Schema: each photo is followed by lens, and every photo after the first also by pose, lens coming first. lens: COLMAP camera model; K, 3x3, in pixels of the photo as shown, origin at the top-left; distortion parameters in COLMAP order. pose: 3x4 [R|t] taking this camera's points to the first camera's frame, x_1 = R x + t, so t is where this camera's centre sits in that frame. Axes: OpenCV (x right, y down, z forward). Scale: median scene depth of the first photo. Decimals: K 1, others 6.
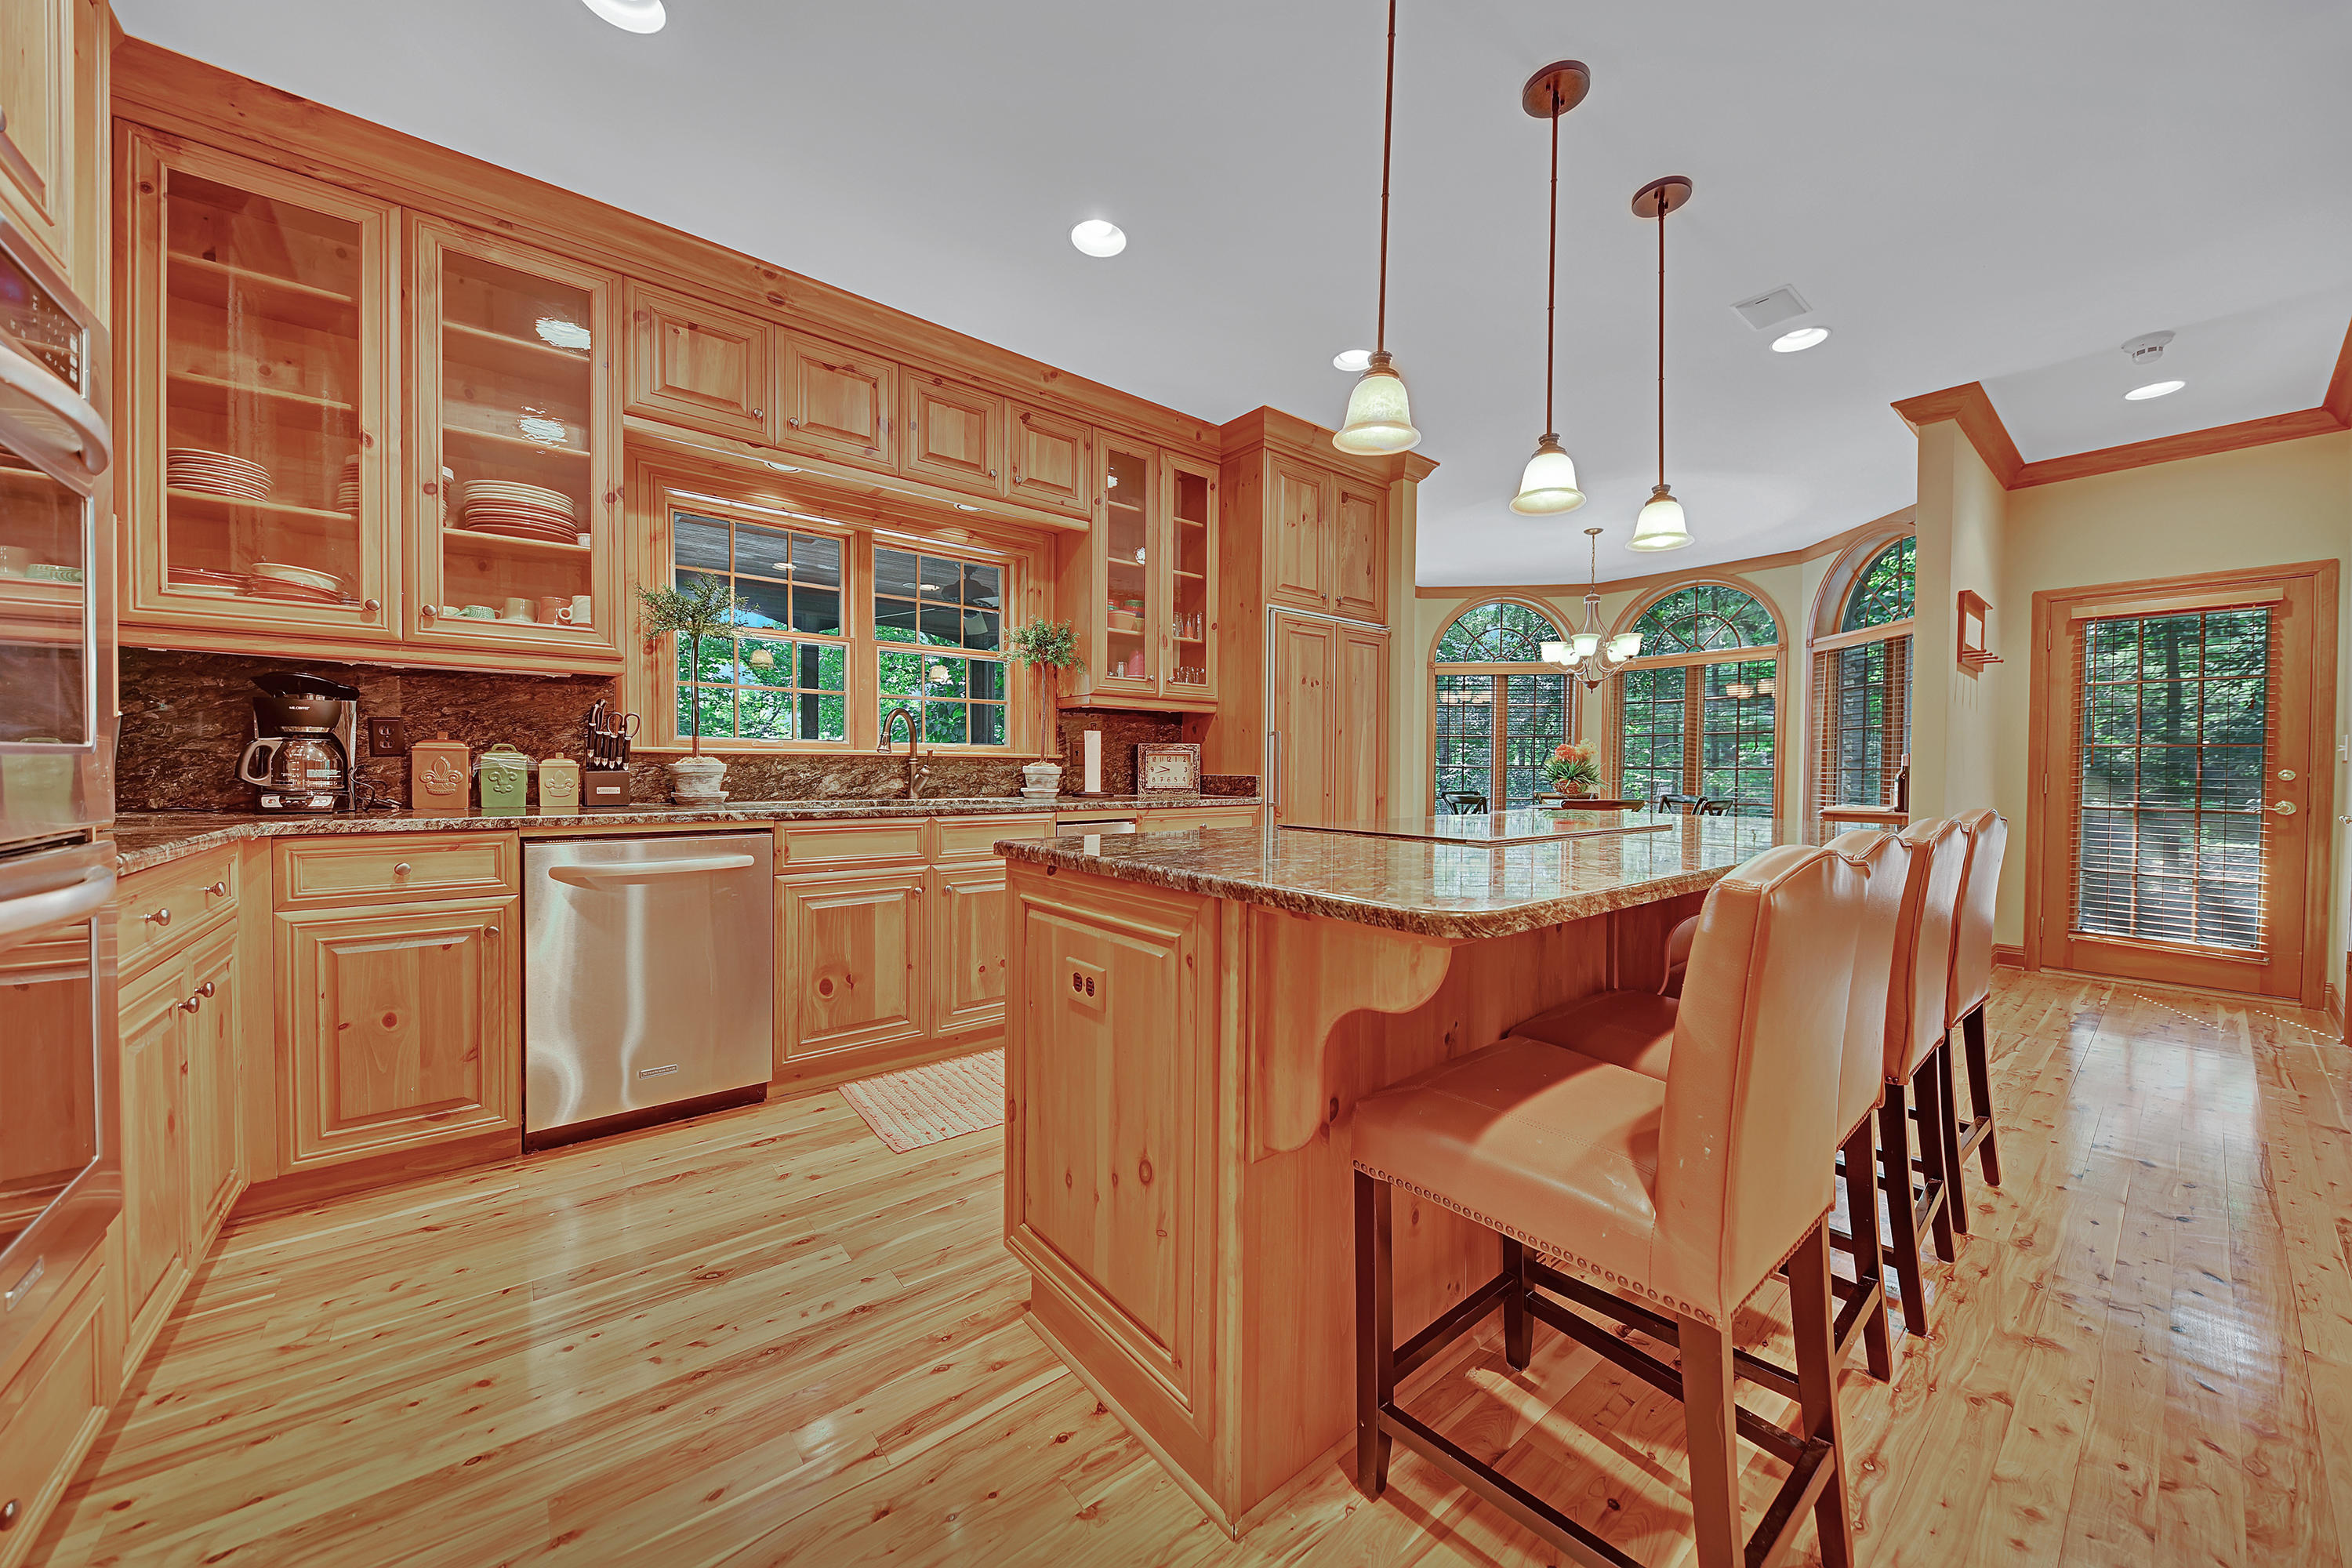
lens RADIAL K [[866.2, 0, 1178.5], [0, 866.2, 781.8], [0, 0, 1]] dist [0.004643, -0.001918]
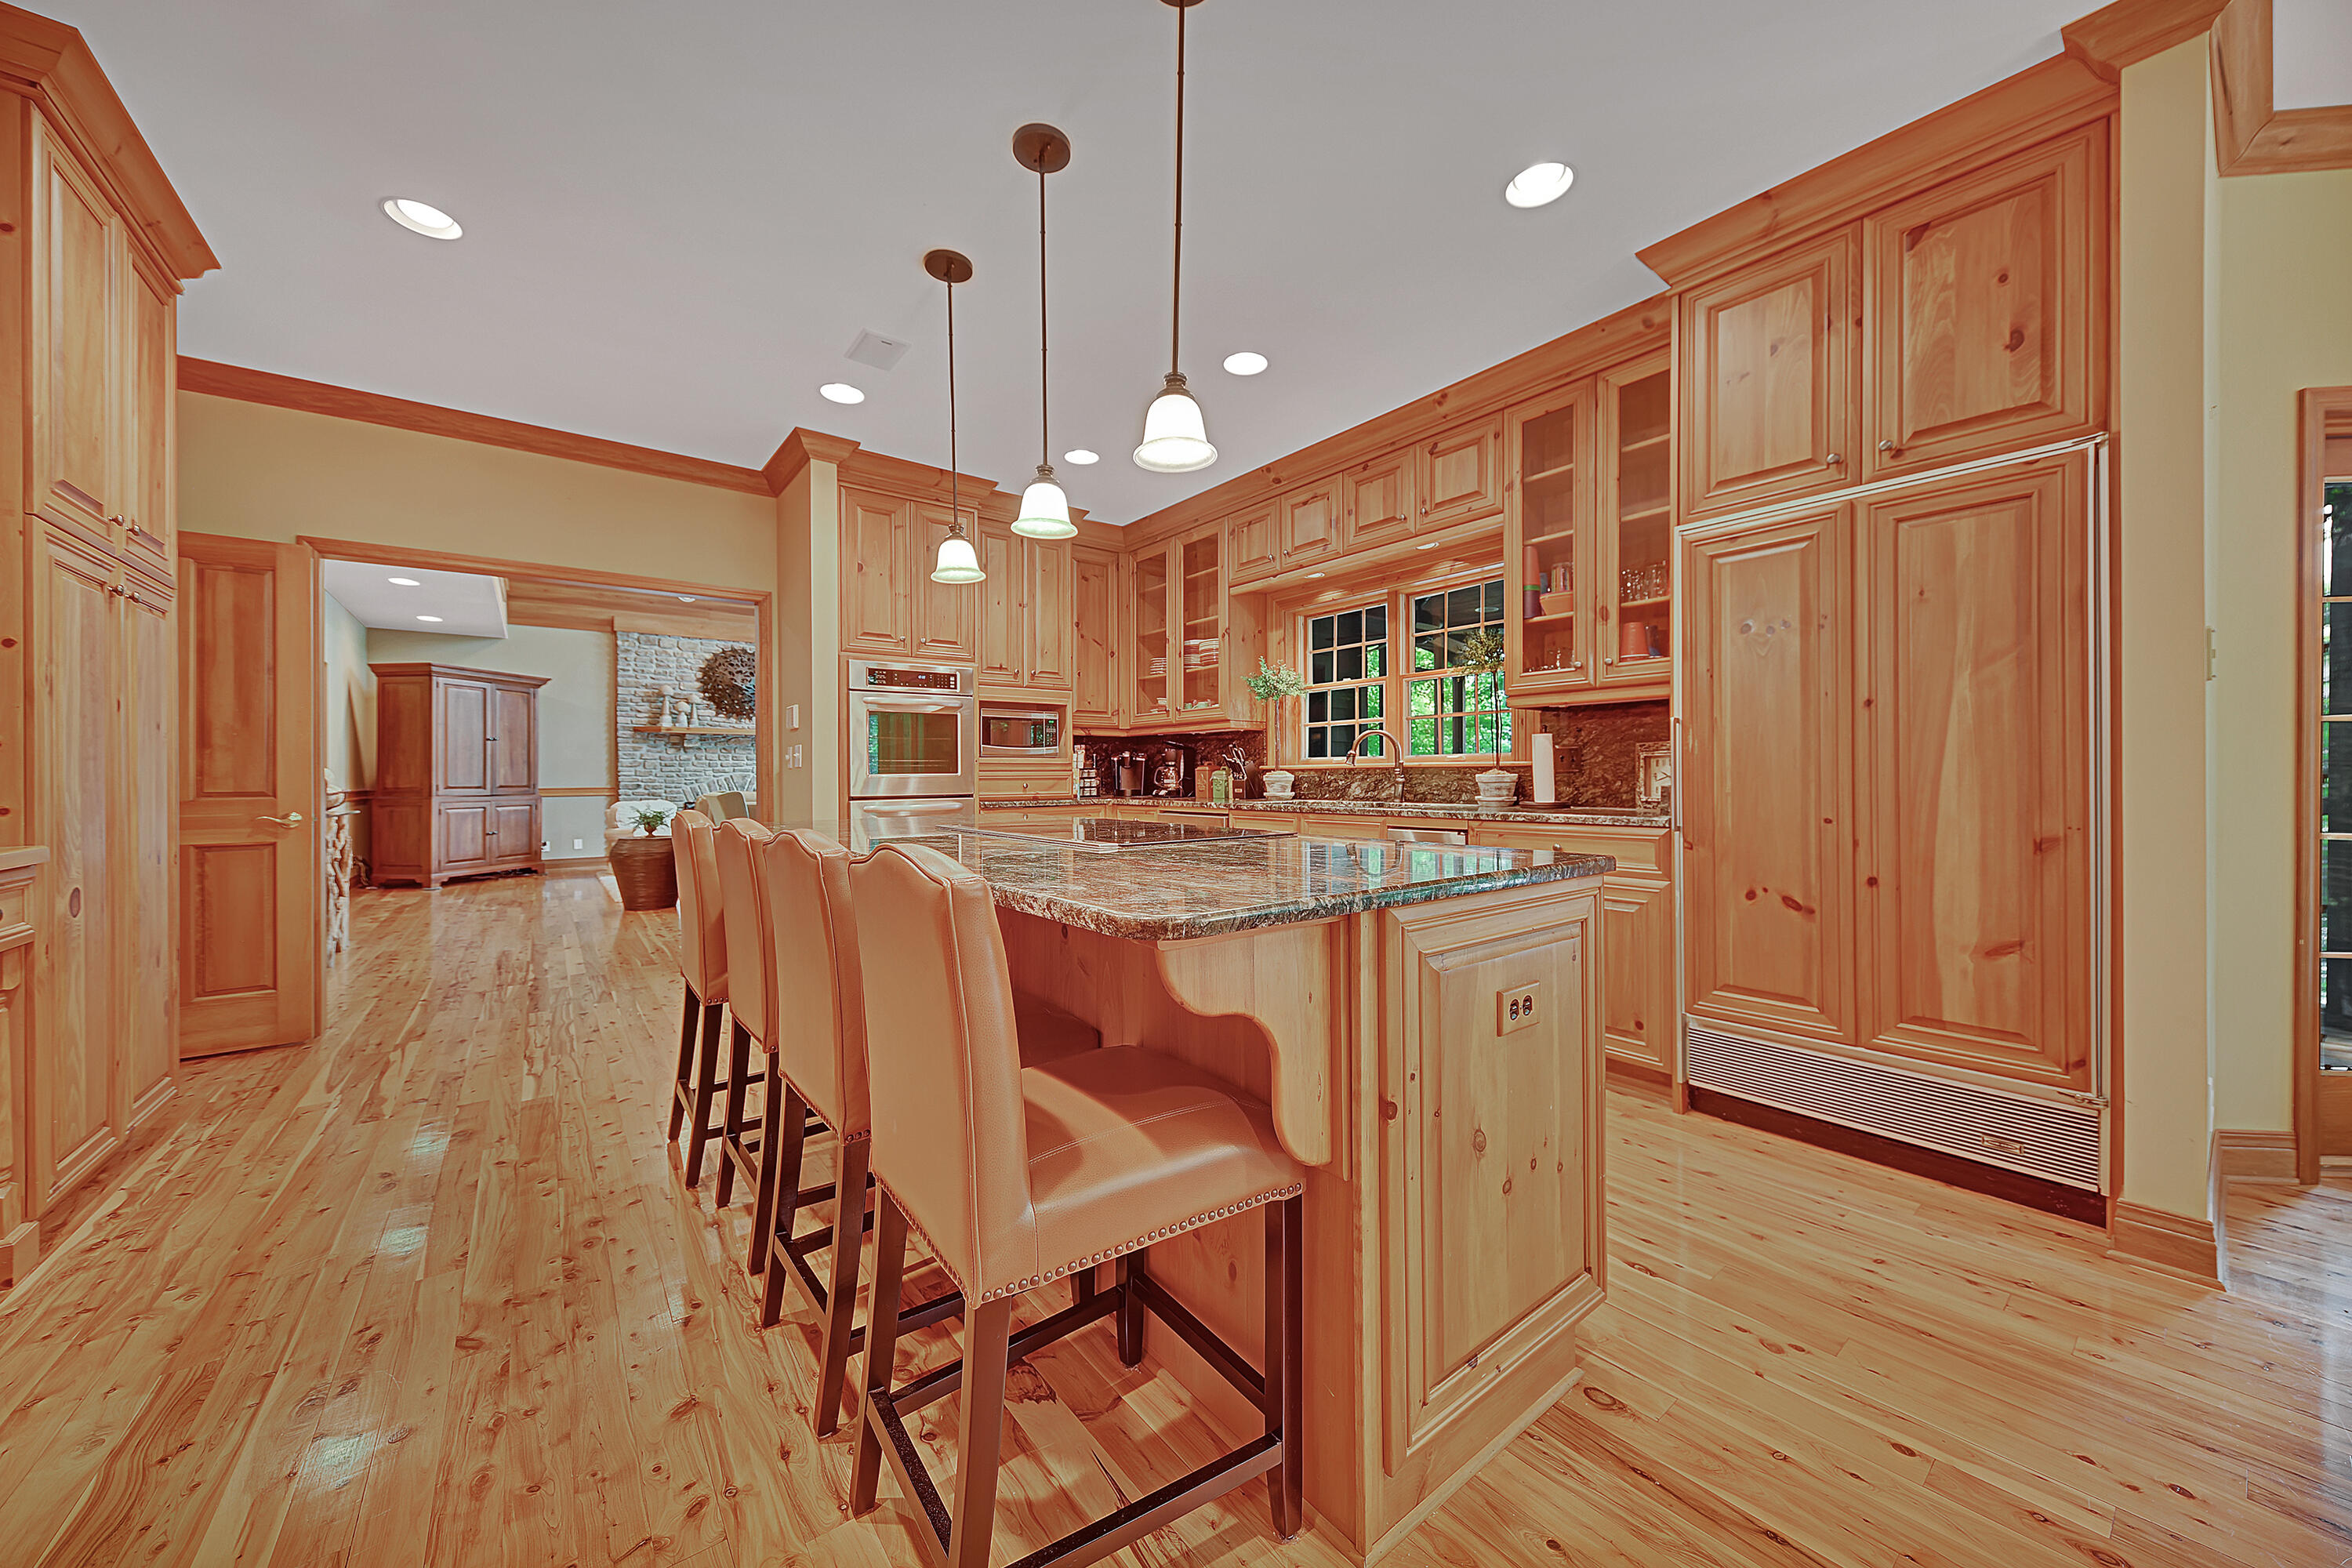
lens RADIAL K [[827.8, 0, 1185.5], [0, 827.8, 770.6], [0, 0, 1]] dist [0.001346, -0.000247]
pose [[-0.040548, -0.012236, -0.999103, 0.906848], [-0.010323, 0.999877, -0.011827, -0.008279], [0.999124, 0.009834, -0.040669, 0.786193]]
